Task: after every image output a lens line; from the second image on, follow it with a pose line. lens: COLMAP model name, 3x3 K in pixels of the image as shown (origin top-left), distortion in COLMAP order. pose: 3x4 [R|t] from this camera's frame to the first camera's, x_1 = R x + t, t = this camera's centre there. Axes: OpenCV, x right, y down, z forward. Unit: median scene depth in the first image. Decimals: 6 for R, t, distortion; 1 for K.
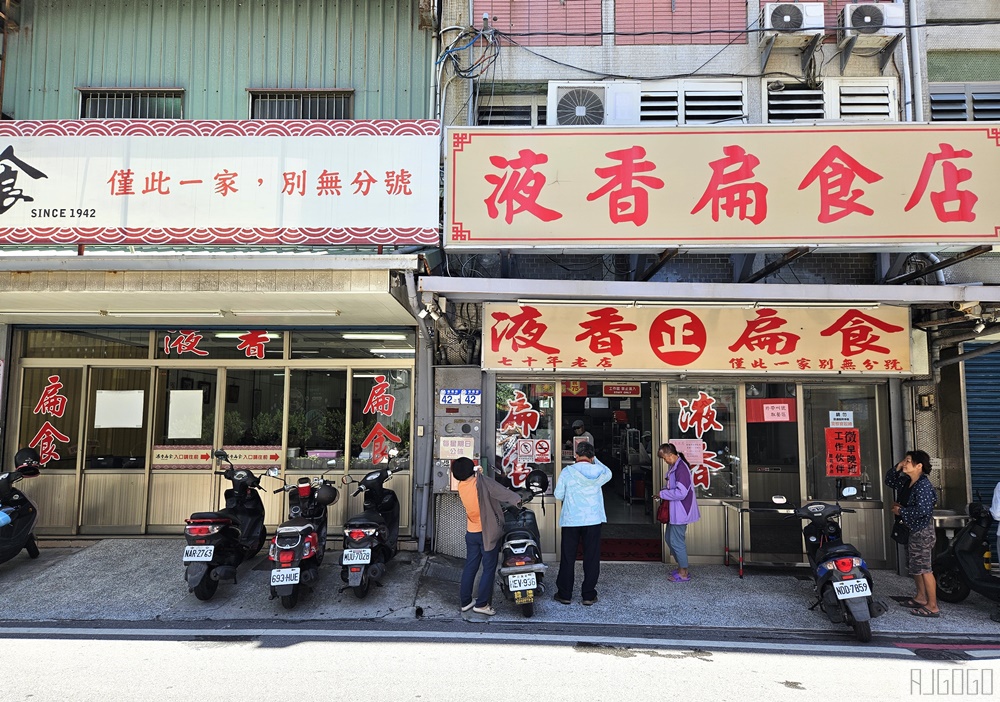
lens RADIAL K [[639.6, 0, 500.9], [0, 639.6, 370.0], [0, 0, 1]] dist [0.063382, -0.044693]
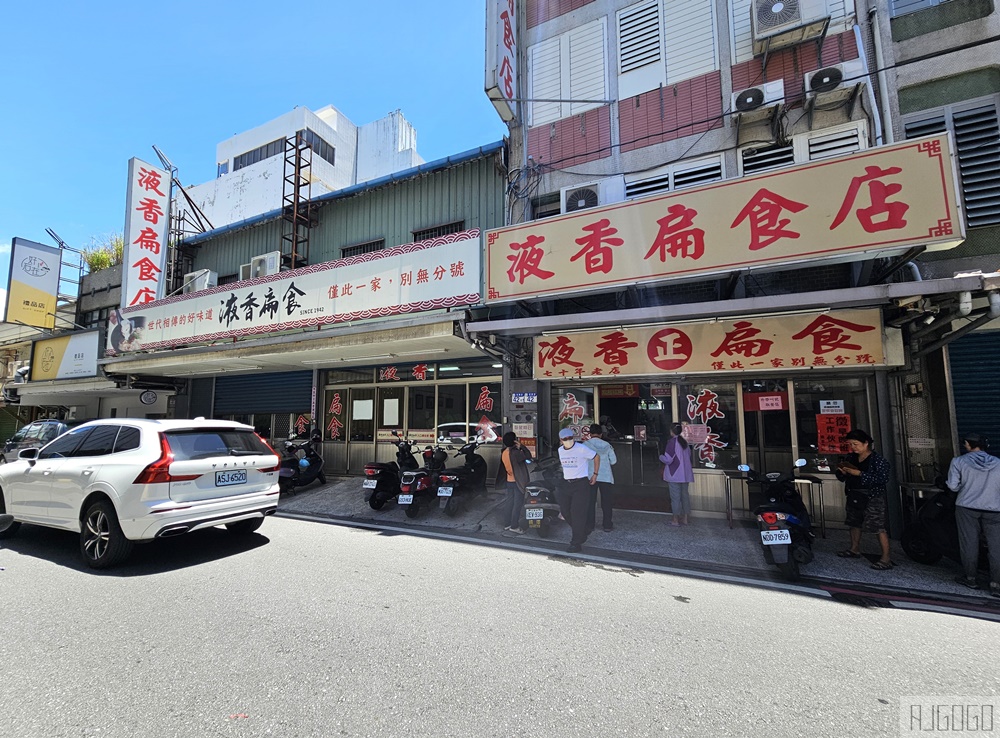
lens RADIAL K [[412.0, 0, 499.5], [0, 412.0, 386.0], [0, 0, 1]] dist [0.000914, 0.000167]
pose [[0.917550, -0.042571, -0.395335, 0.306599], [0.037821, 0.999088, -0.019805, 0.033364], [0.395817, 0.003220, 0.918324, 0.050304]]
